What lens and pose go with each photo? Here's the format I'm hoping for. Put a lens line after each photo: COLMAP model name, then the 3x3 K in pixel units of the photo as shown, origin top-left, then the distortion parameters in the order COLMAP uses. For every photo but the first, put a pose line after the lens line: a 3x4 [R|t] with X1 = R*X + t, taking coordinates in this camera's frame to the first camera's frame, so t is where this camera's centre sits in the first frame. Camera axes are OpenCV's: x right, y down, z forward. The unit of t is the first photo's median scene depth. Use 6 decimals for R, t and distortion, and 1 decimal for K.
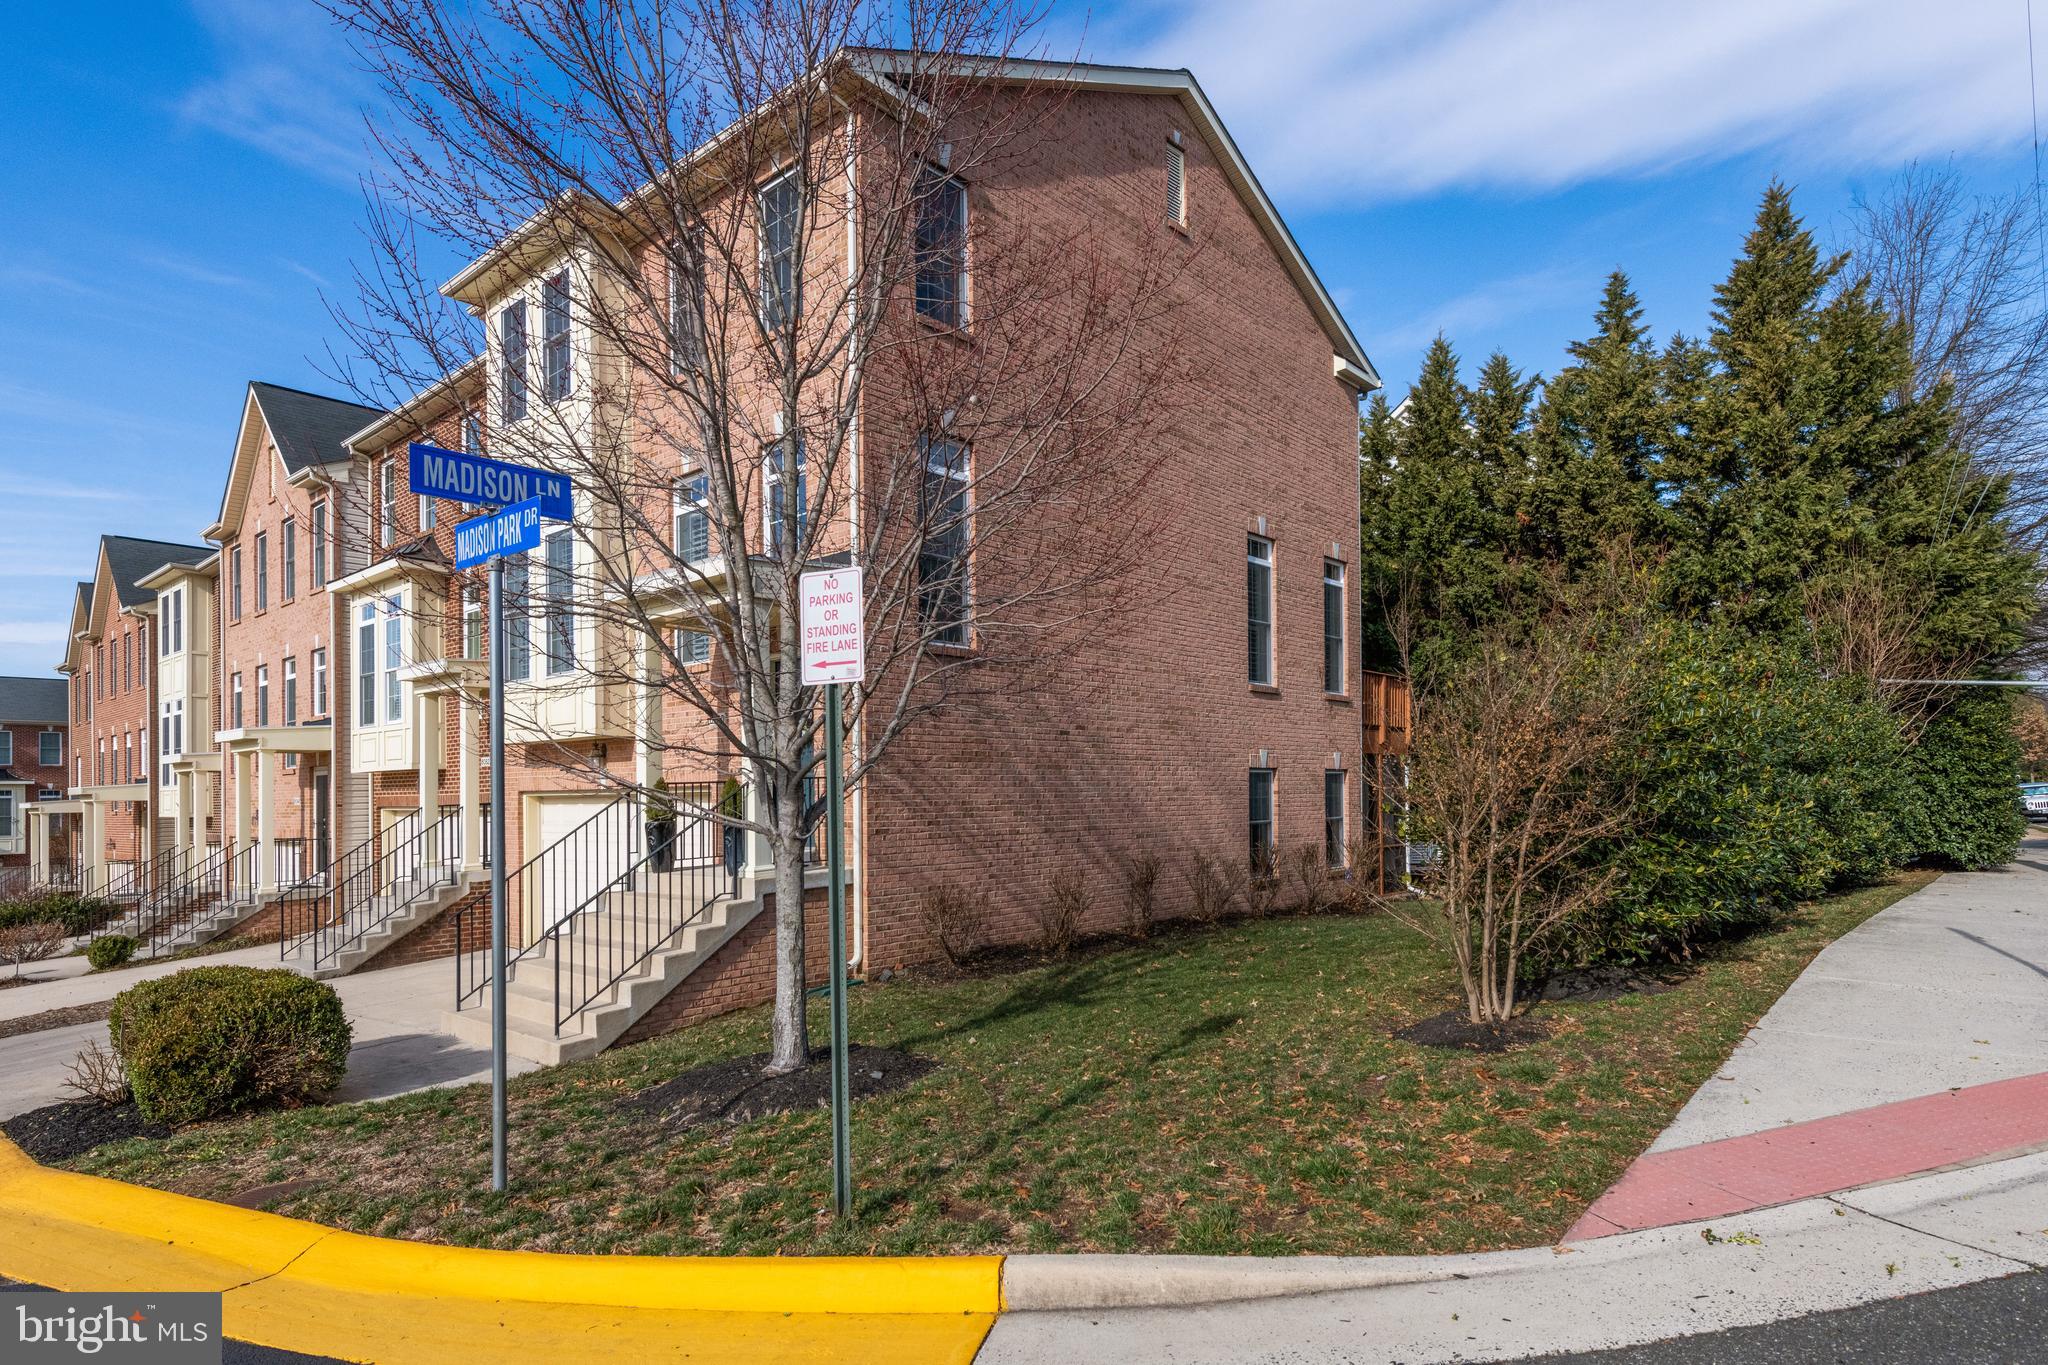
lens RADIAL K [[1169.8, 0, 1072.3], [0, 1169.8, 737.8], [0, 0, 1]] dist [0.017427, -0.001298]
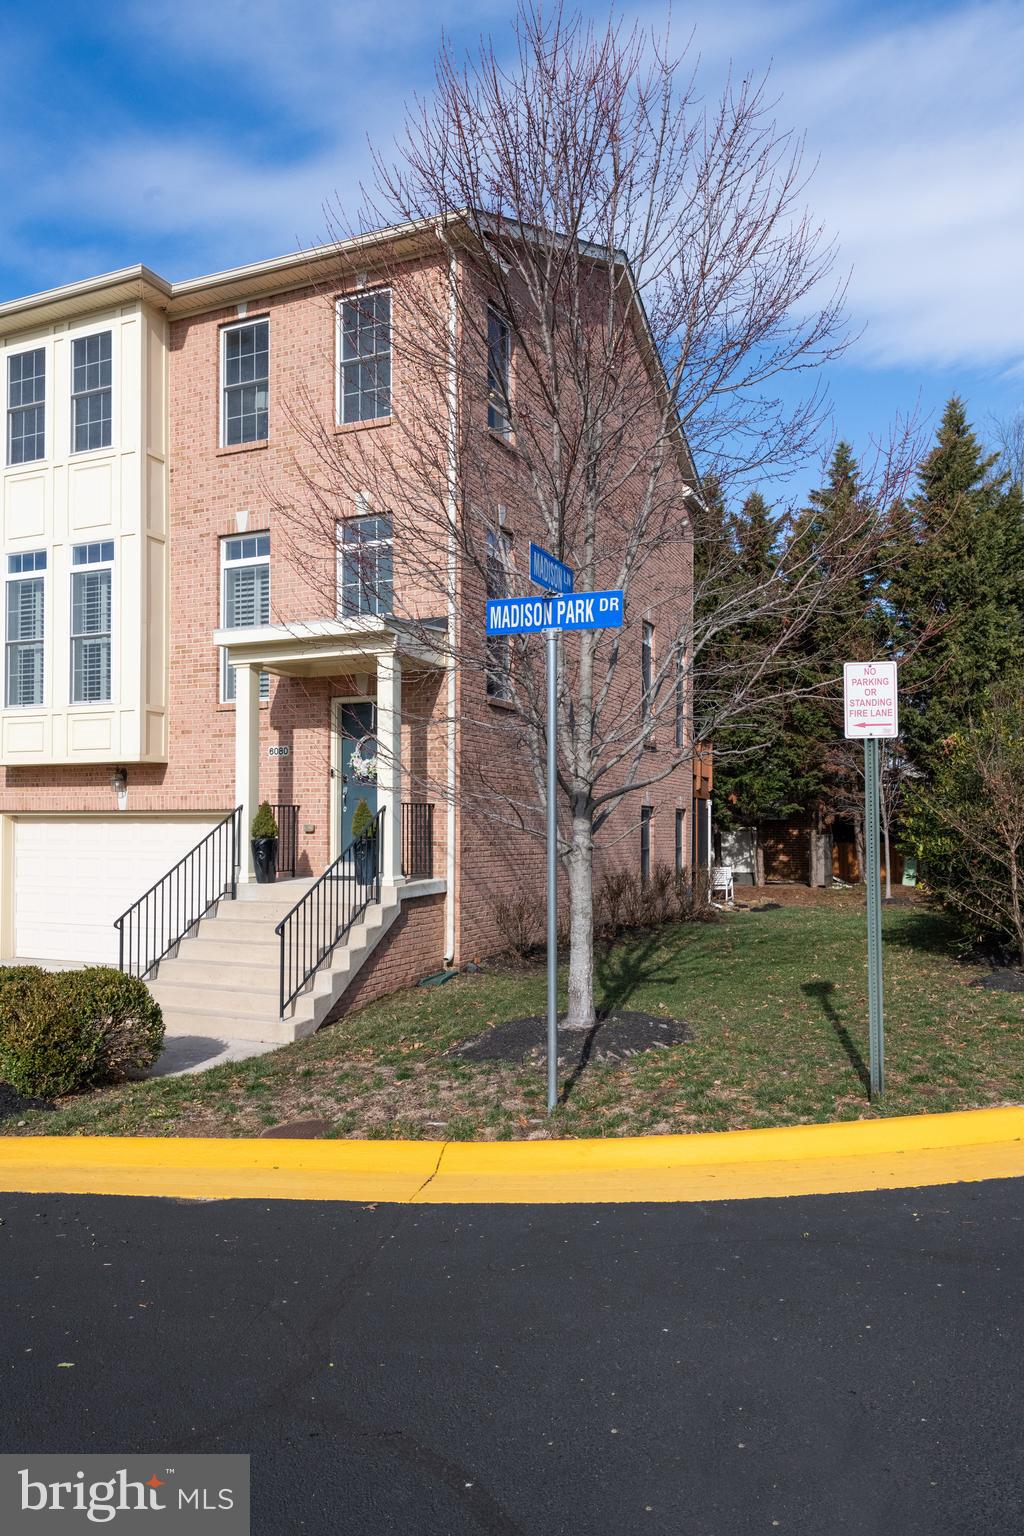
lens RADIAL K [[1065.4, 0, 509.6], [0, 1065.4, 766.8], [0, 0, 1]] dist [0.028718, -0.000616]
pose [[0.951741, 0.036408, 0.304735, -0.450975], [-0.032283, 0.999306, -0.018565, 0.012990], [-0.305200, 0.007831, 0.952256, -0.067826]]
